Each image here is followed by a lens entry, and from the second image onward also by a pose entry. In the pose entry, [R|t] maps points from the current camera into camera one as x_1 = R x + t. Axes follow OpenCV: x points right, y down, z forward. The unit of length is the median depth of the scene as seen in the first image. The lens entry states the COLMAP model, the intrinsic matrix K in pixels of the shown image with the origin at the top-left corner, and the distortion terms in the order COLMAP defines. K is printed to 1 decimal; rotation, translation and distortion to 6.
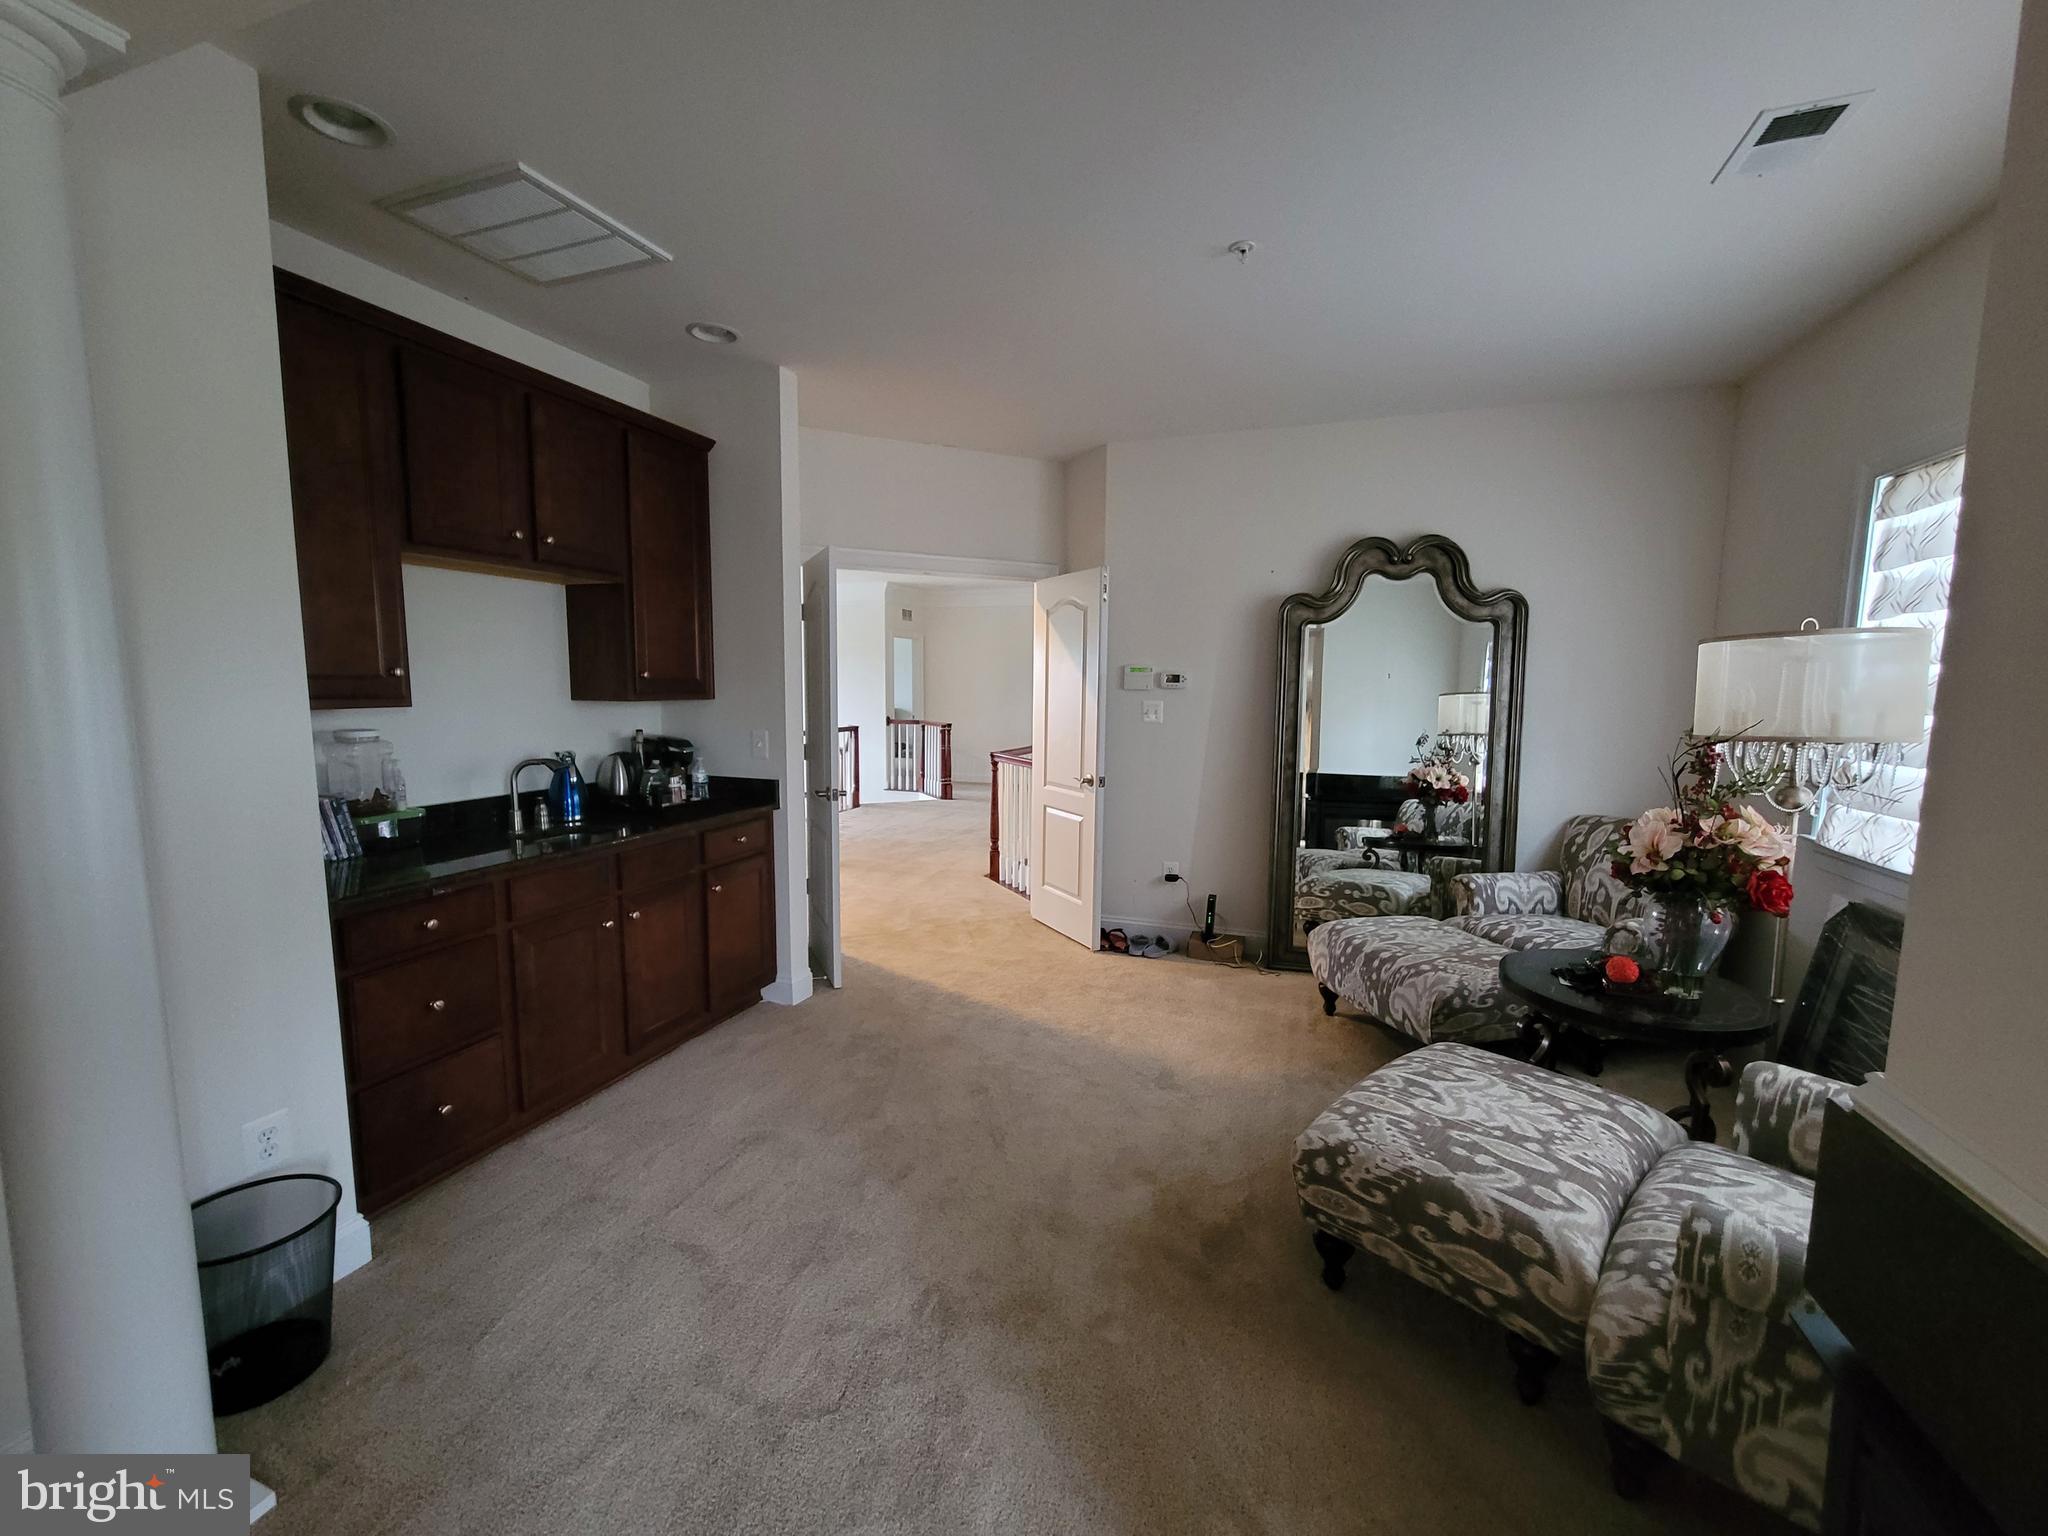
lens RADIAL K [[845.1, 0, 1013.2], [0, 845.1, 773.8], [0, 0, 1]] dist [-0.007590, 0.003646]
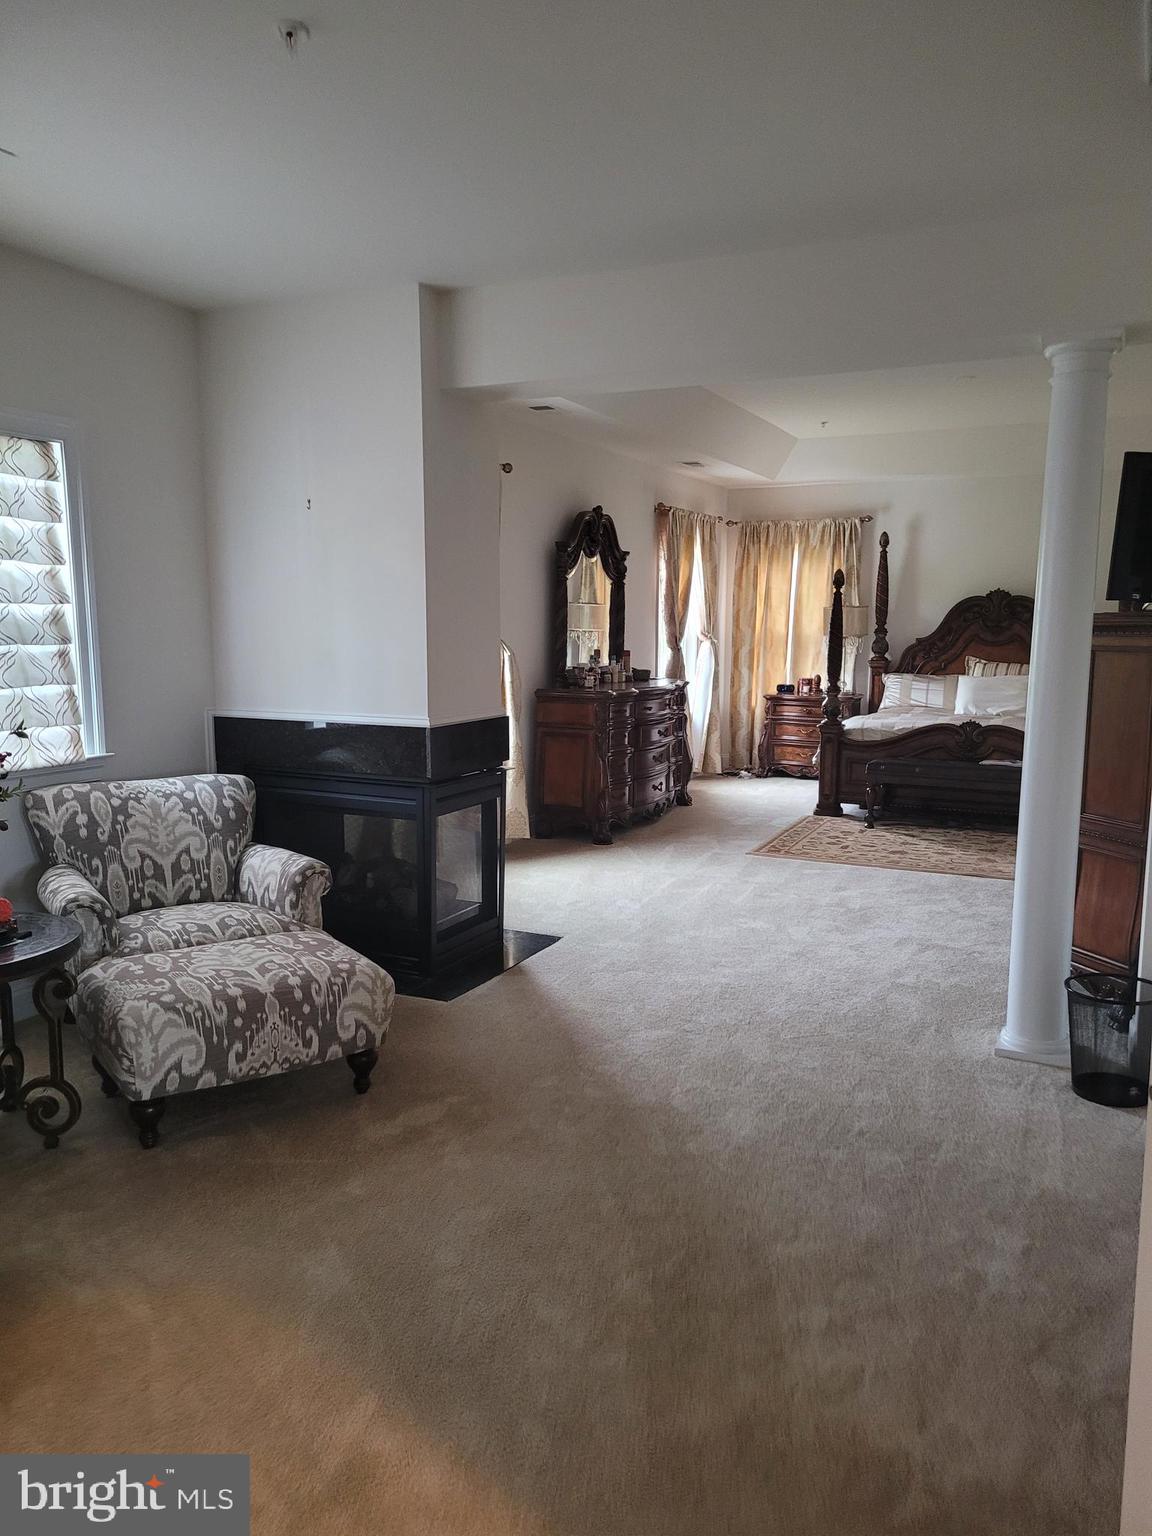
lens RADIAL K [[1144.5, 0, 577.6], [0, 1144.5, 776.4], [0, 0, 1]] dist [0.056055, -0.031536]
pose [[-0.995472, -0.026339, 0.091334, -0.063158], [-0.003192, 0.969564, 0.244817, -0.183203], [-0.095002, 0.243417, -0.965258, 1.536699]]
